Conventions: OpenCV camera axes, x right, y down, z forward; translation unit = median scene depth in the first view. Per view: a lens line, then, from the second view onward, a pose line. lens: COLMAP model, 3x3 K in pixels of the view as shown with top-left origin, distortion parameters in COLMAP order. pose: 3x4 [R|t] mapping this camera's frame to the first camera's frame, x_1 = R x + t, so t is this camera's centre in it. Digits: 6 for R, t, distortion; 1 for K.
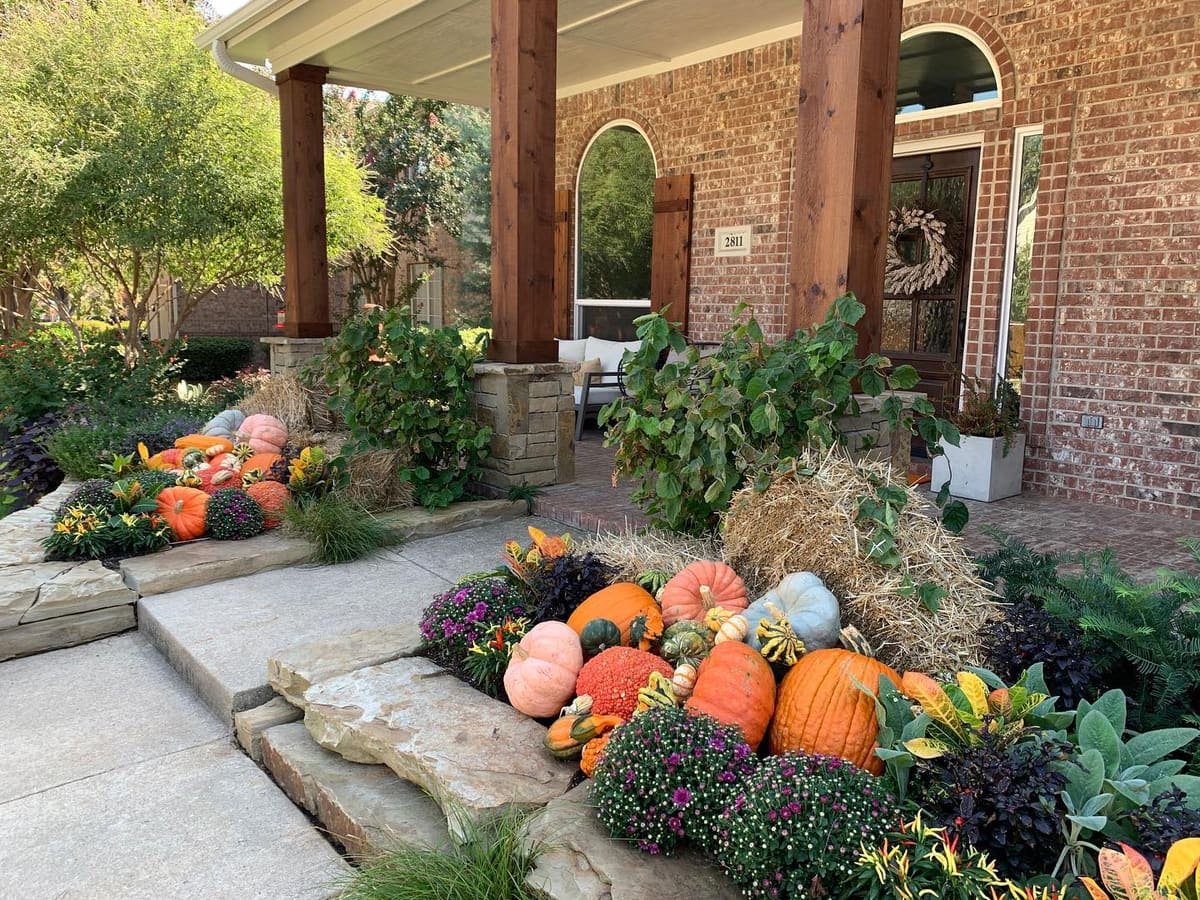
lens RADIAL K [[917.6, 0, 592.6], [0, 917.6, 443.0], [0, 0, 1]] dist [-0.004031, 0.011024]
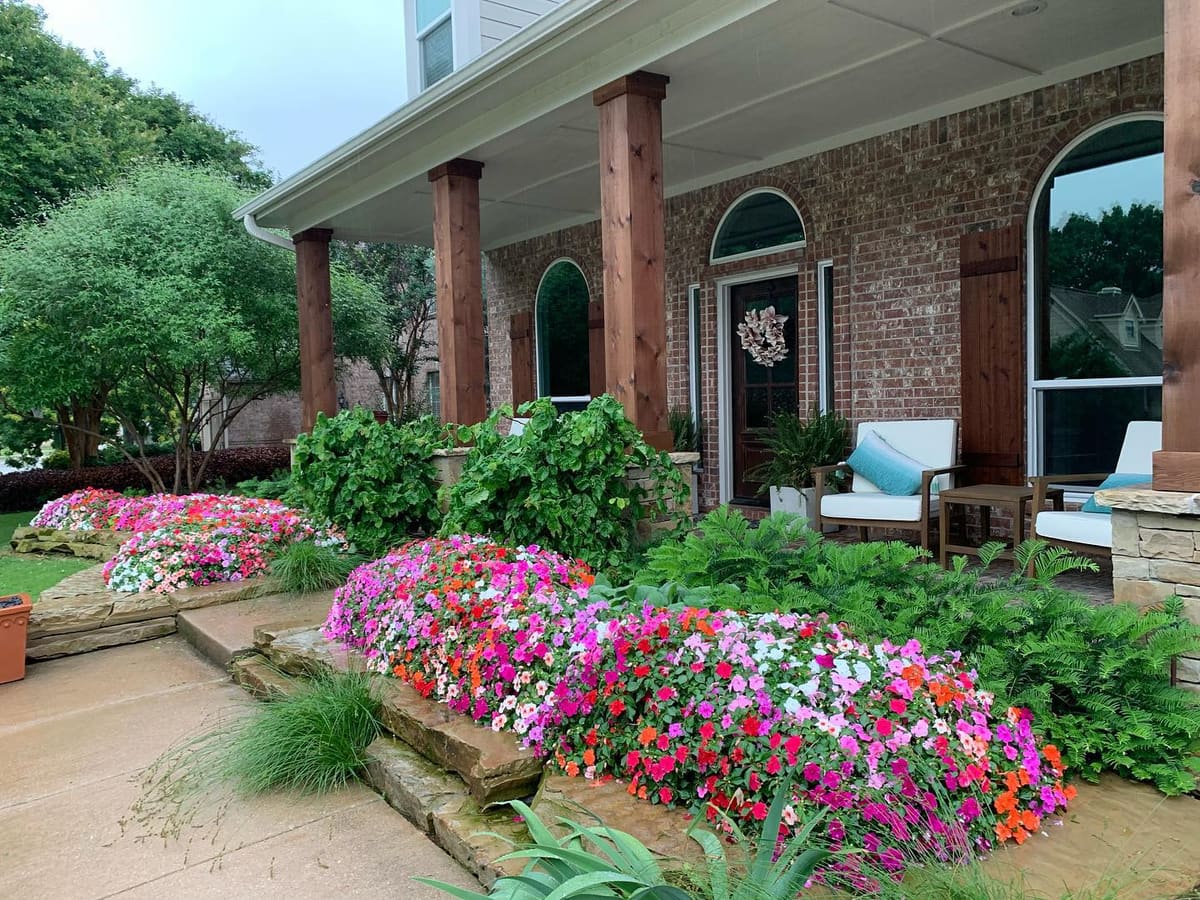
lens RADIAL K [[917.6, 0, 605.2], [0, 917.6, 456.6], [0, 0, 1]] dist [-0.004031, 0.011024]
pose [[0.998575, -0.036433, -0.038987, 0.200742], [0.032565, 0.994884, -0.095633, 0.068791], [0.042272, 0.094227, 0.994653, -0.361017]]
